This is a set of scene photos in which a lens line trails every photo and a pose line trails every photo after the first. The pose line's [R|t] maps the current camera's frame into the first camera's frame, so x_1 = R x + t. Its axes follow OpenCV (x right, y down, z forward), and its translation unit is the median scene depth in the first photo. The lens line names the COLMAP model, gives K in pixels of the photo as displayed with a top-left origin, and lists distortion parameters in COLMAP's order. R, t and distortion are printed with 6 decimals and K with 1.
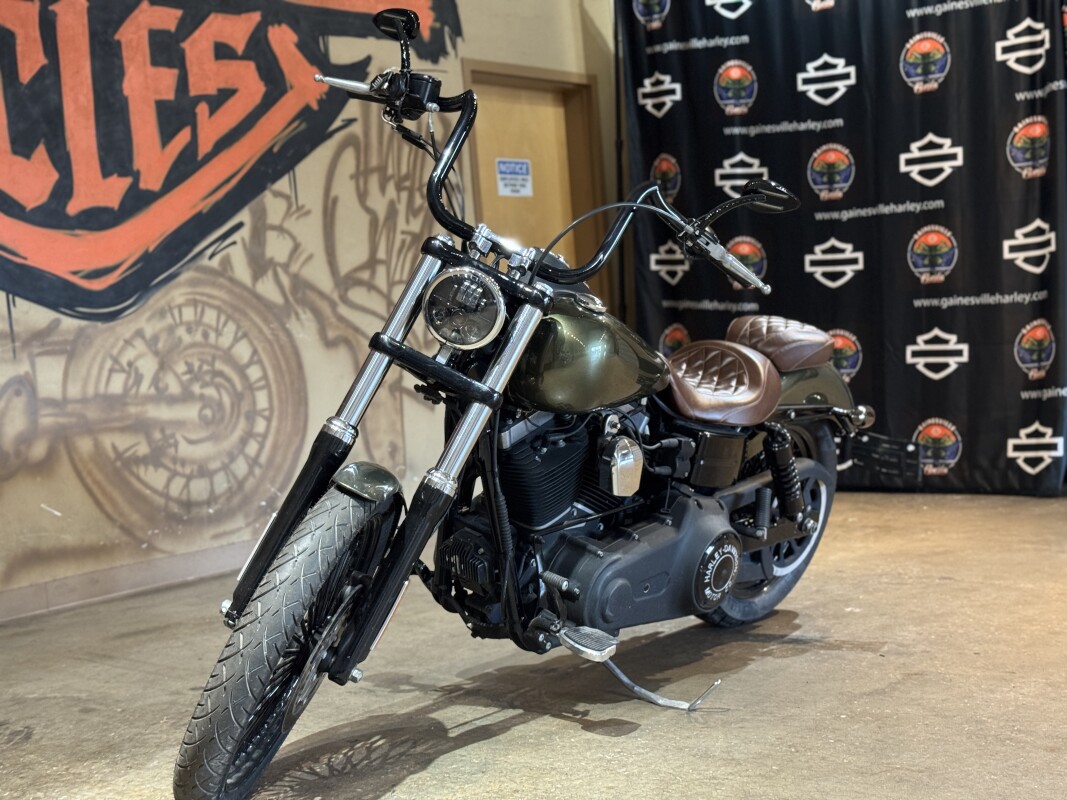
lens RADIAL K [[1507.5, 0, 528.9], [0, 1507.5, 396.7], [0, 0, 1]] dist [0.141586, 0.000000]
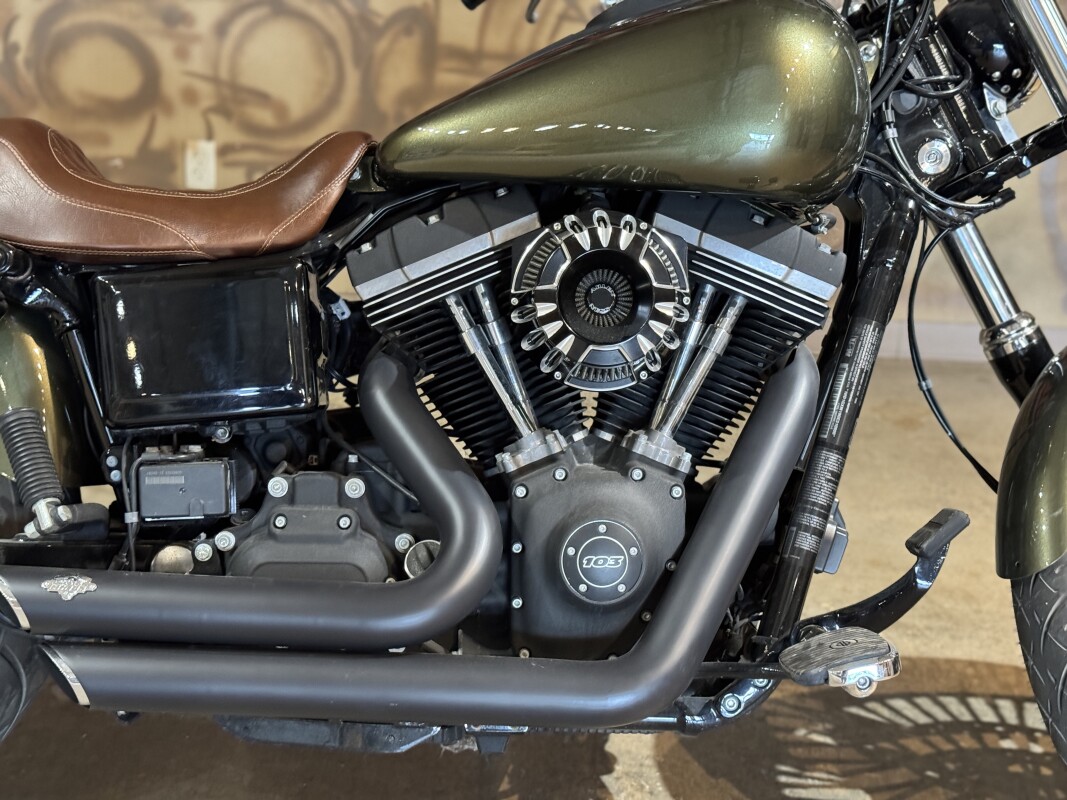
lens RADIAL K [[1507.5, 0, 535.3], [0, 1507.5, 398.0], [0, 0, 1]] dist [0.141586, 0.000000]
pose [[0.617226, 0.327276, -0.715488, 0.218922], [-0.126483, 0.938827, 0.320323, -0.062885], [0.776553, -0.107214, 0.620863, 0.477414]]
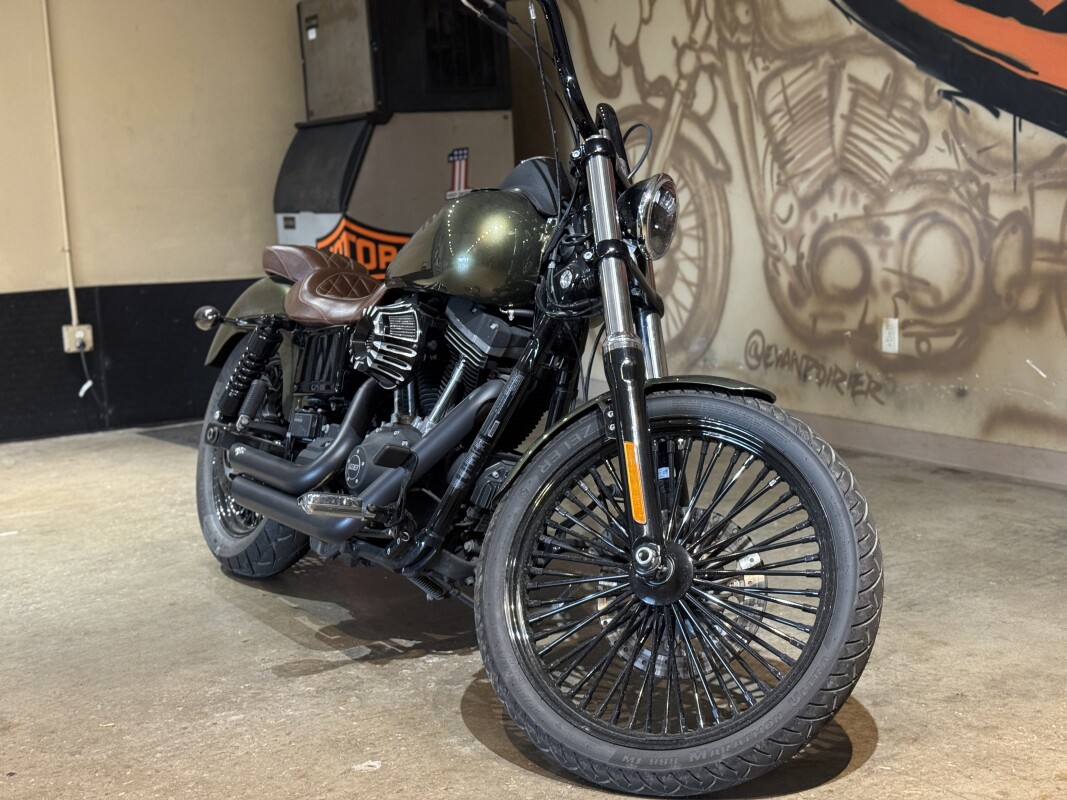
lens RADIAL K [[1507.5, 0, 538.0], [0, 1507.5, 403.2], [0, 0, 1]] dist [0.141586, 0.000000]
pose [[-0.312129, 0.221066, -0.923962, 0.486004], [0.020093, 0.973869, 0.226219, -0.090827], [0.949827, 0.052044, -0.308414, 0.828988]]
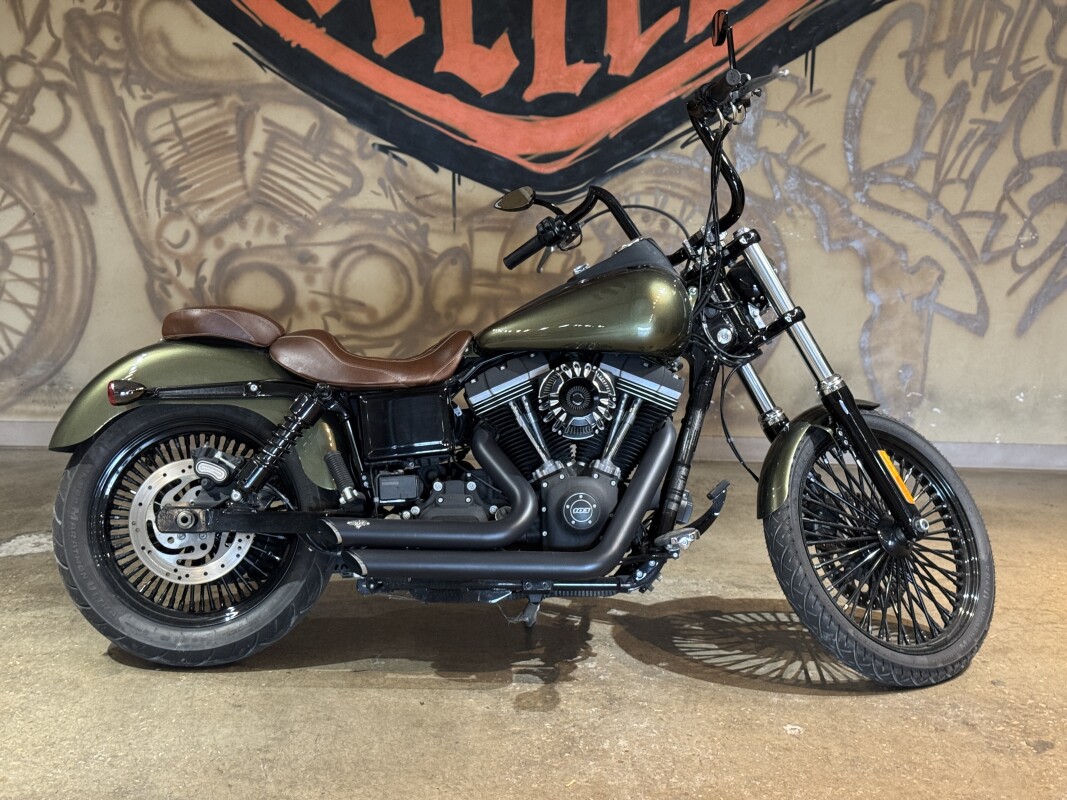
lens RADIAL K [[1507.5, 0, 529.4], [0, 1507.5, 400.7], [0, 0, 1]] dist [0.141586, 0.000000]
pose [[0.627541, 0.227452, -0.744619, 0.449905], [-0.102509, 0.972188, 0.210575, -0.116514], [0.771805, -0.055814, 0.633404, 0.271768]]
